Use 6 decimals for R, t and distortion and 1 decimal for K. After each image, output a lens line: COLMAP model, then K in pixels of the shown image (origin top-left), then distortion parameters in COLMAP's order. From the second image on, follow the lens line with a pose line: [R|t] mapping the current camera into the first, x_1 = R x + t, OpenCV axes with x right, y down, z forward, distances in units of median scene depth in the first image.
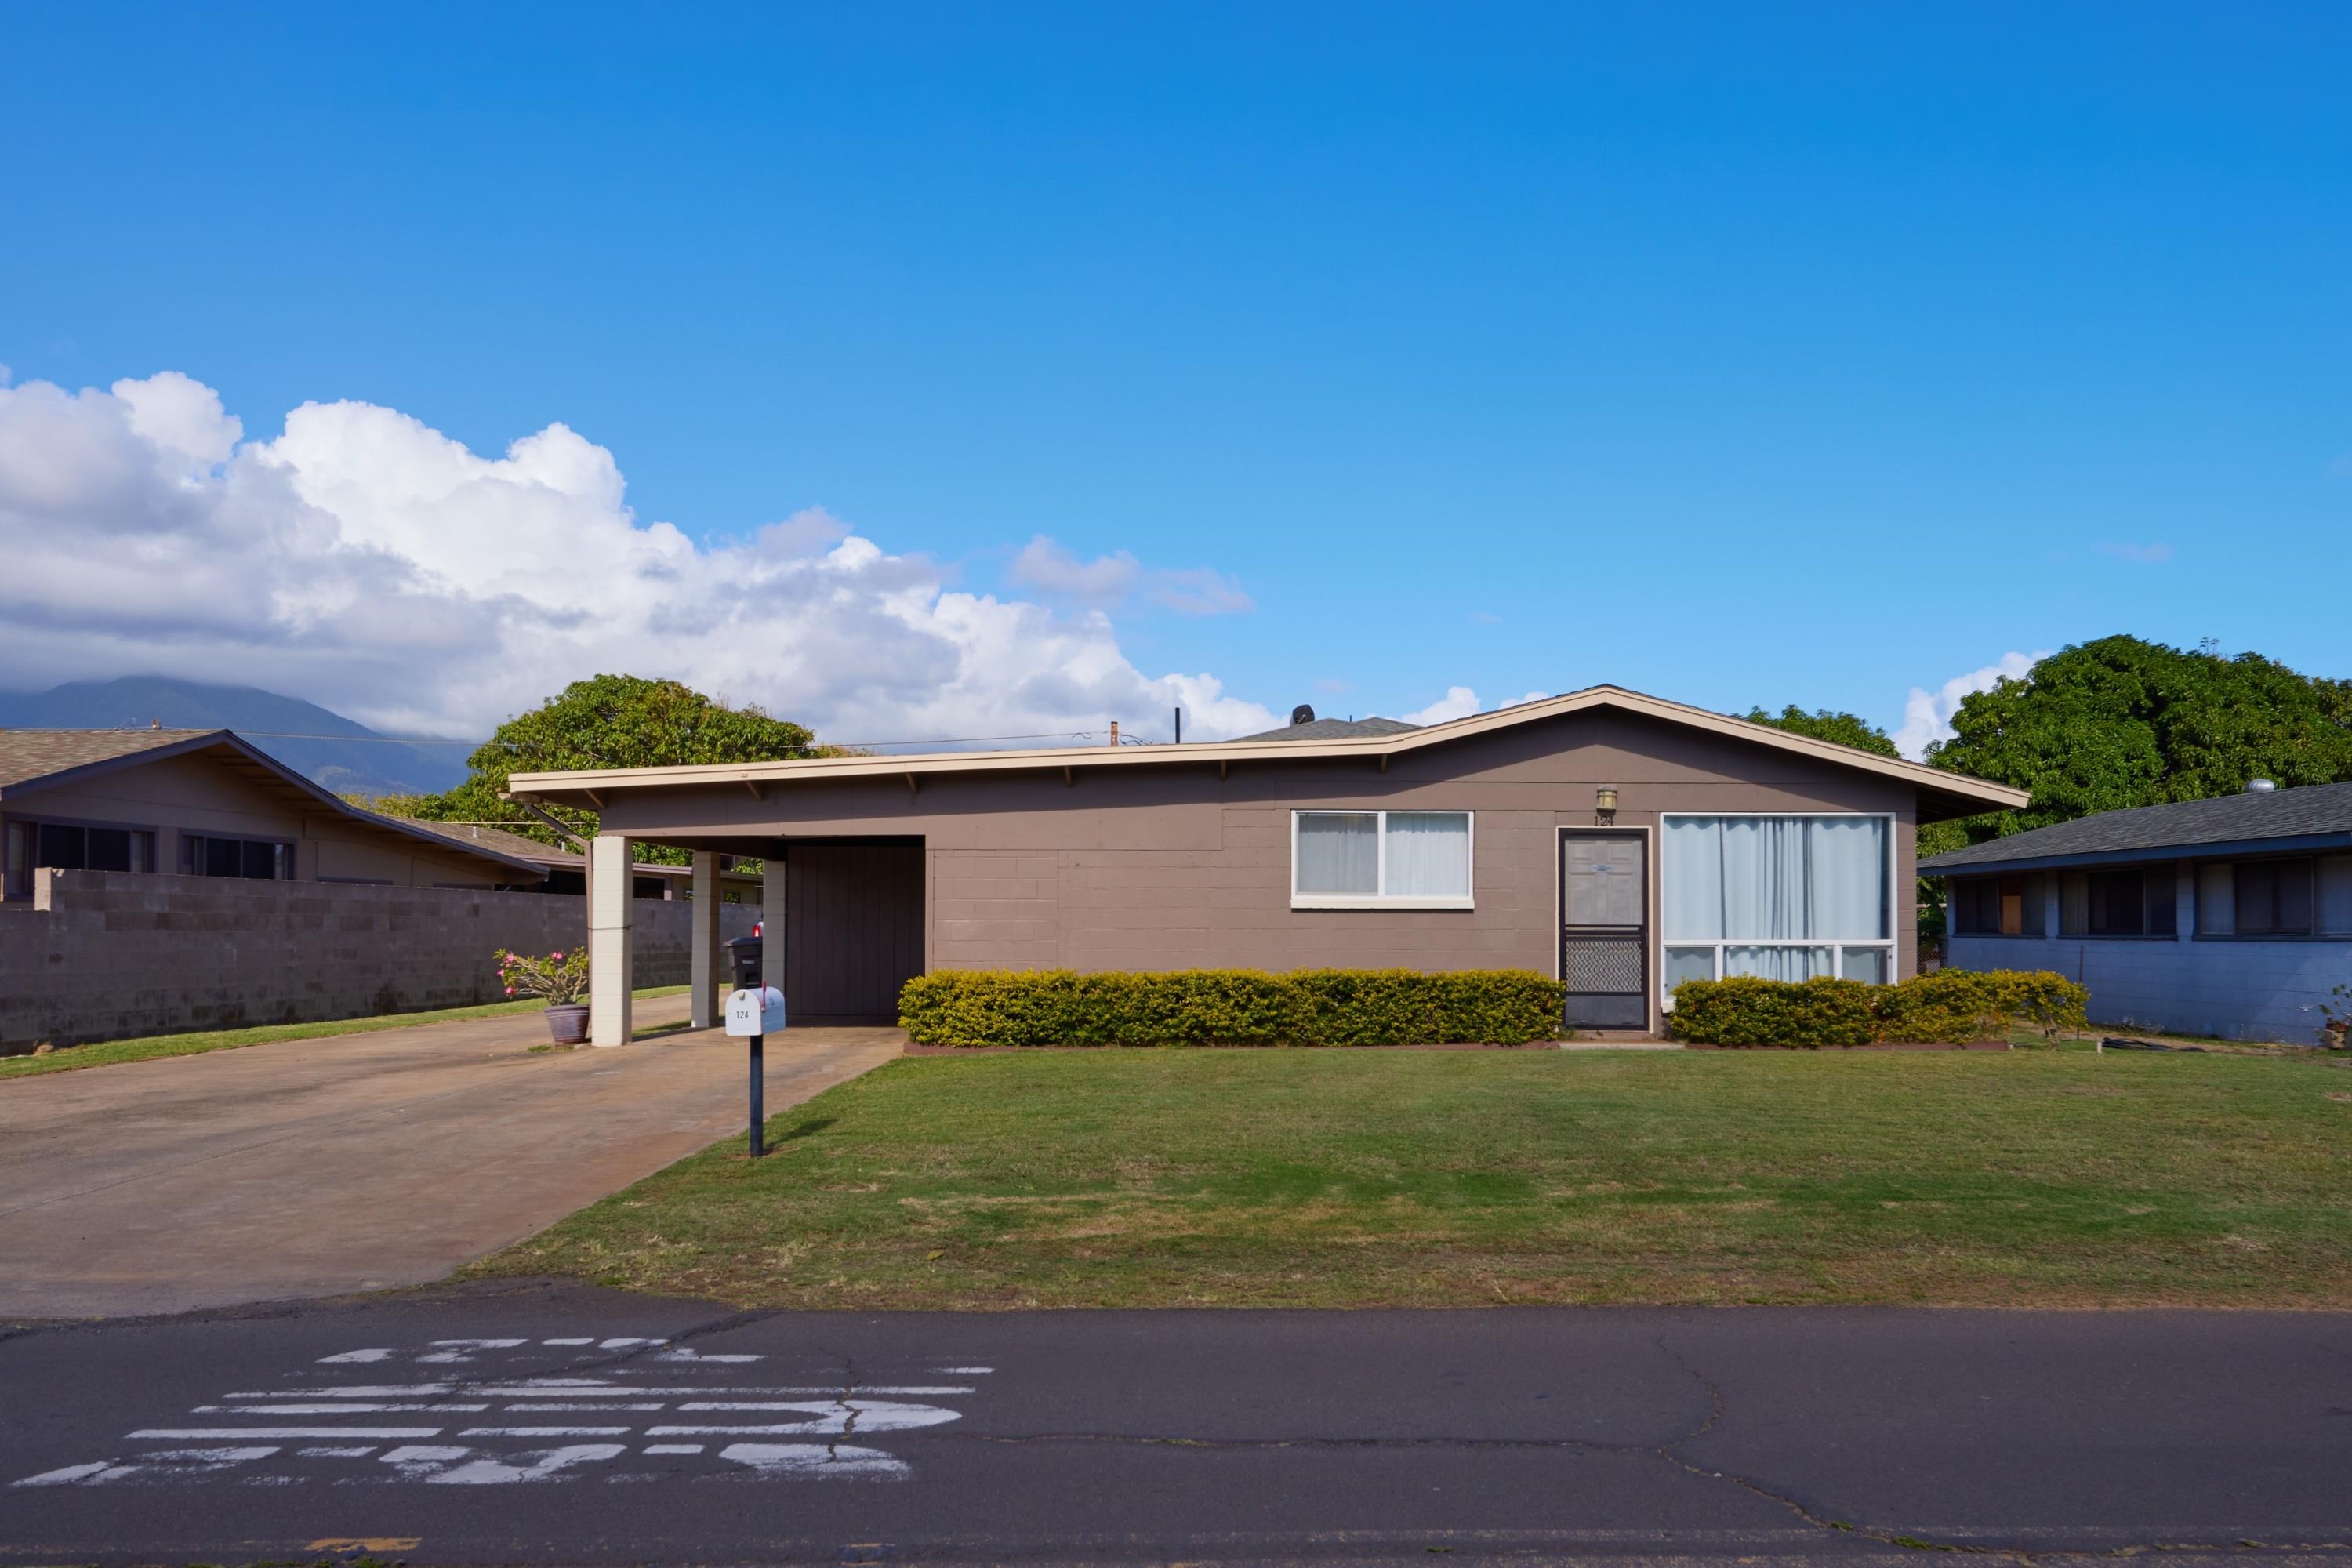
lens RADIAL K [[1614.4, 0, 1266.2], [0, 1614.4, 891.8], [0, 0, 1]] dist [0.010816, 0.000274]
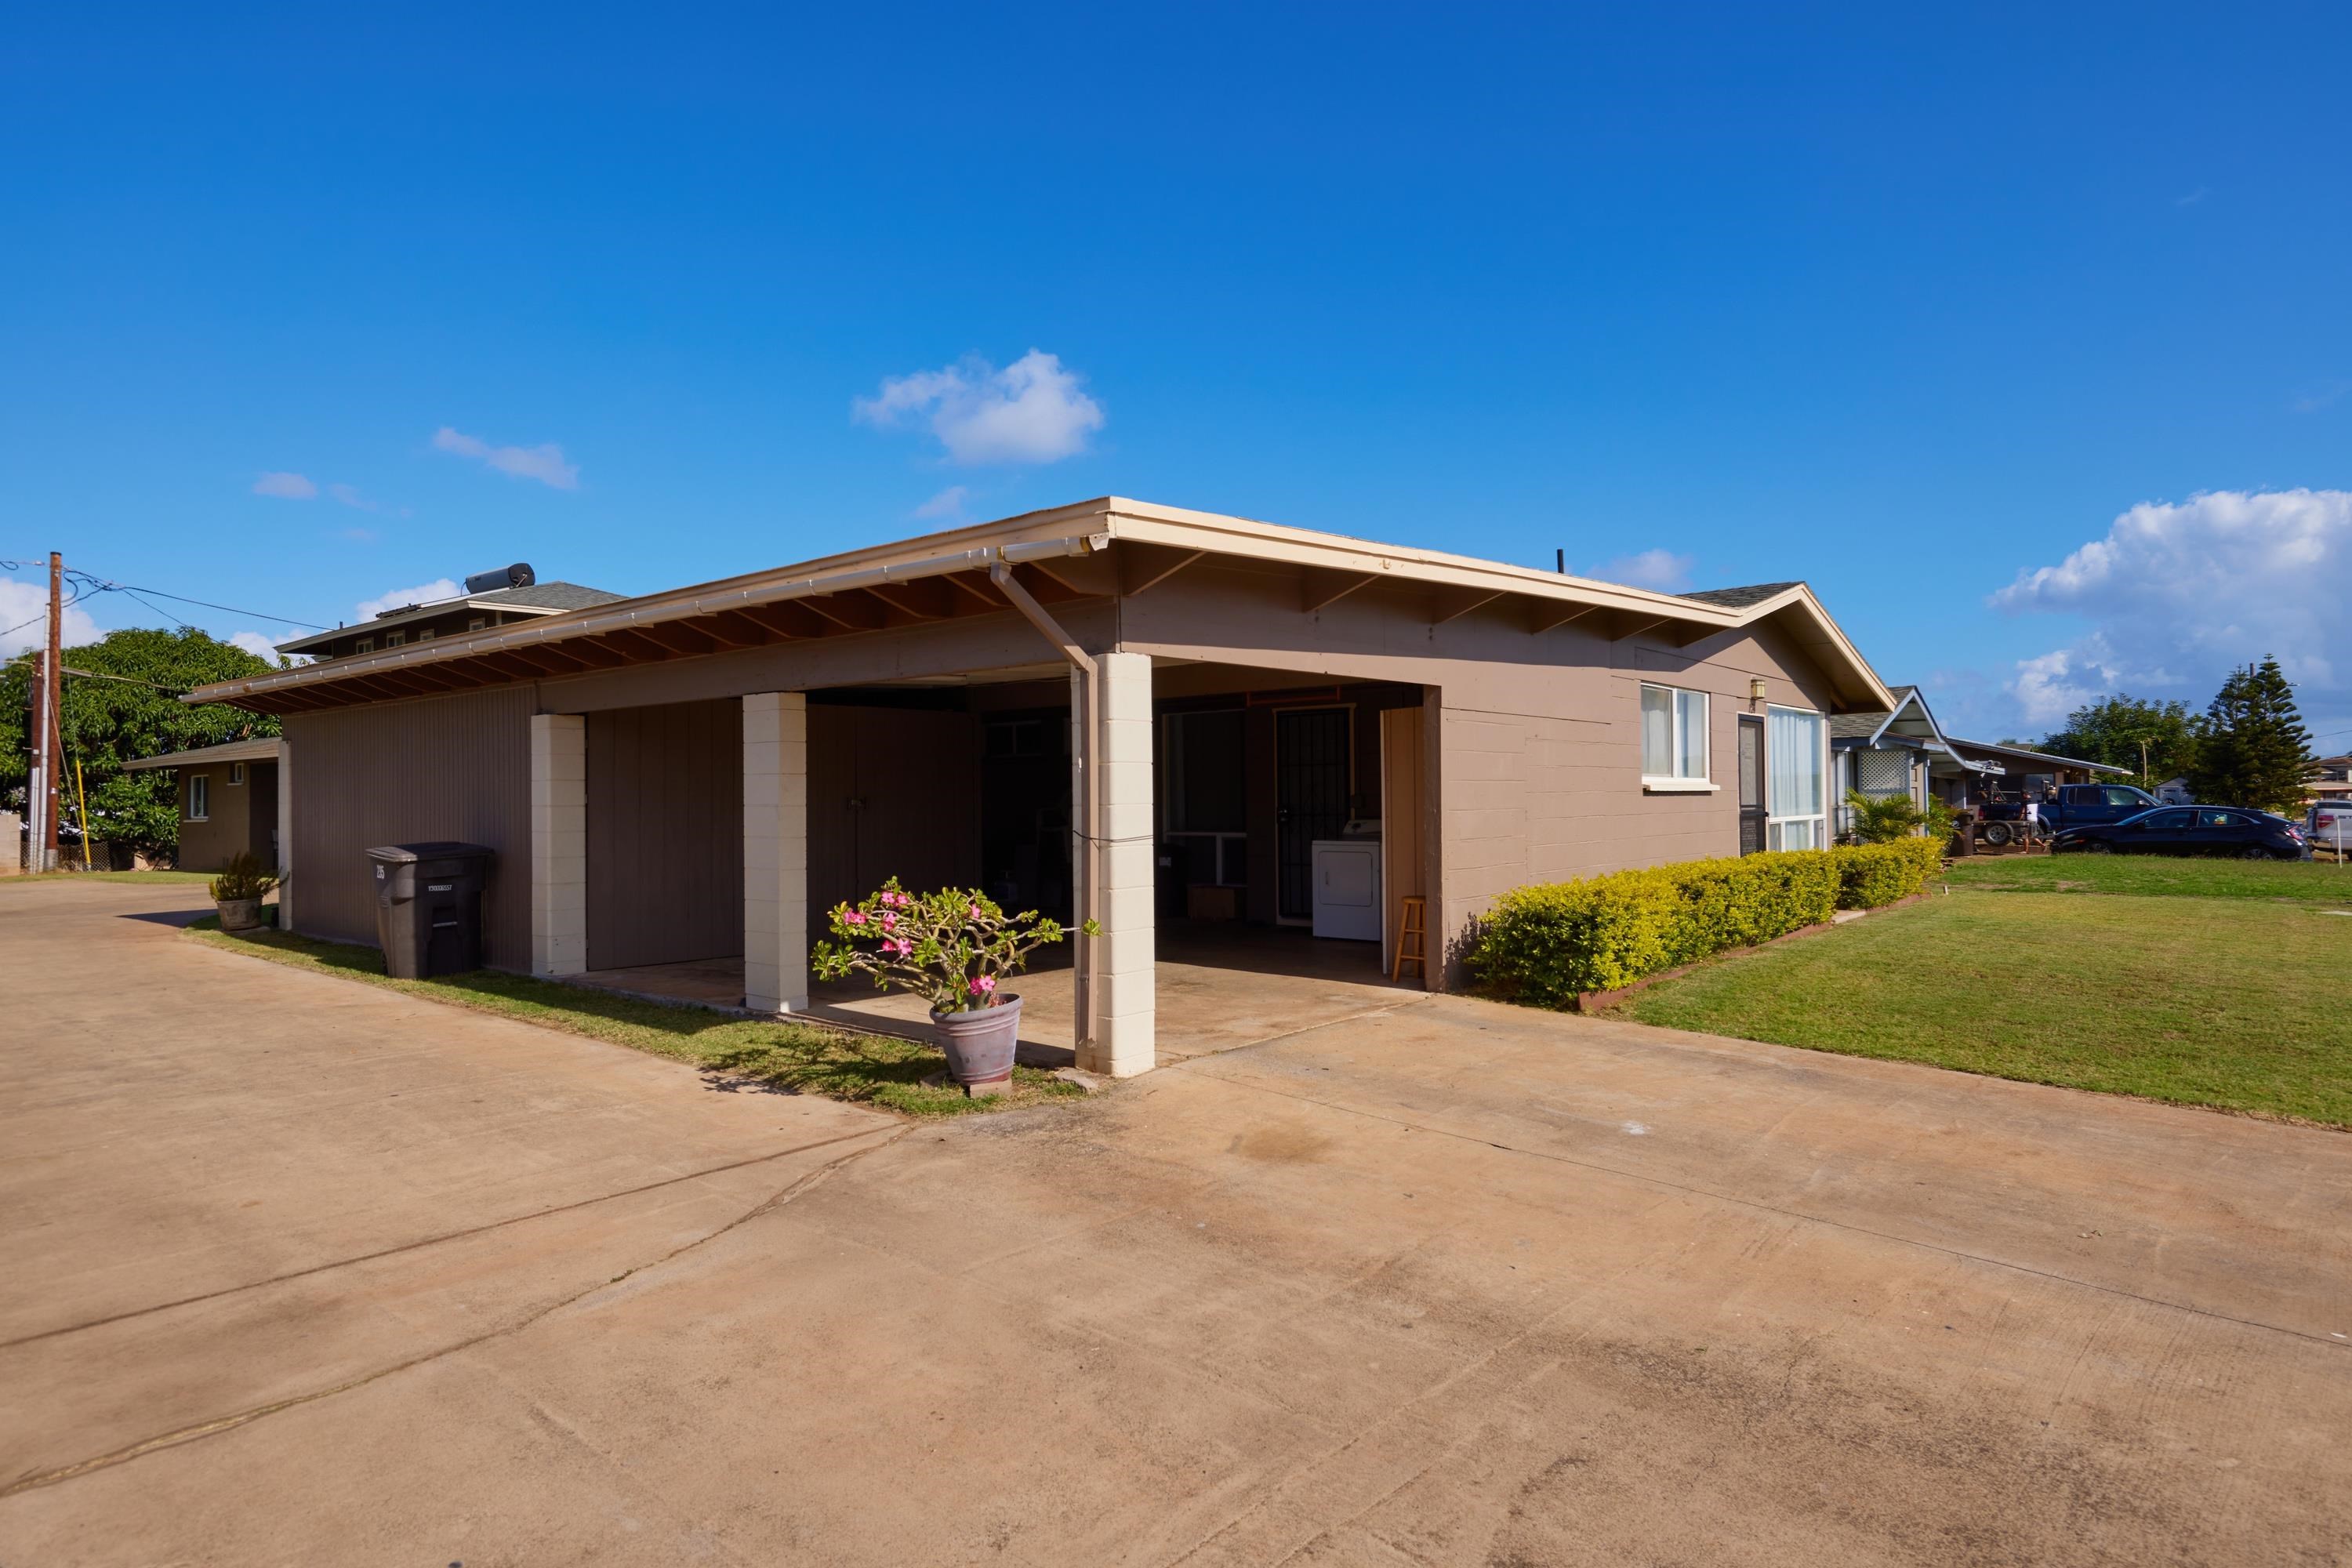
lens RADIAL K [[1265.7, 0, 1164.1], [0, 1265.7, 778.7], [0, 0, 1]] dist [0.003510, 0.000858]
pose [[0.675772, 0.001479, 0.737109, -0.674221], [-0.003187, 0.999995, 0.000916, 0.003521], [-0.737104, -0.002968, 0.675773, 0.719765]]
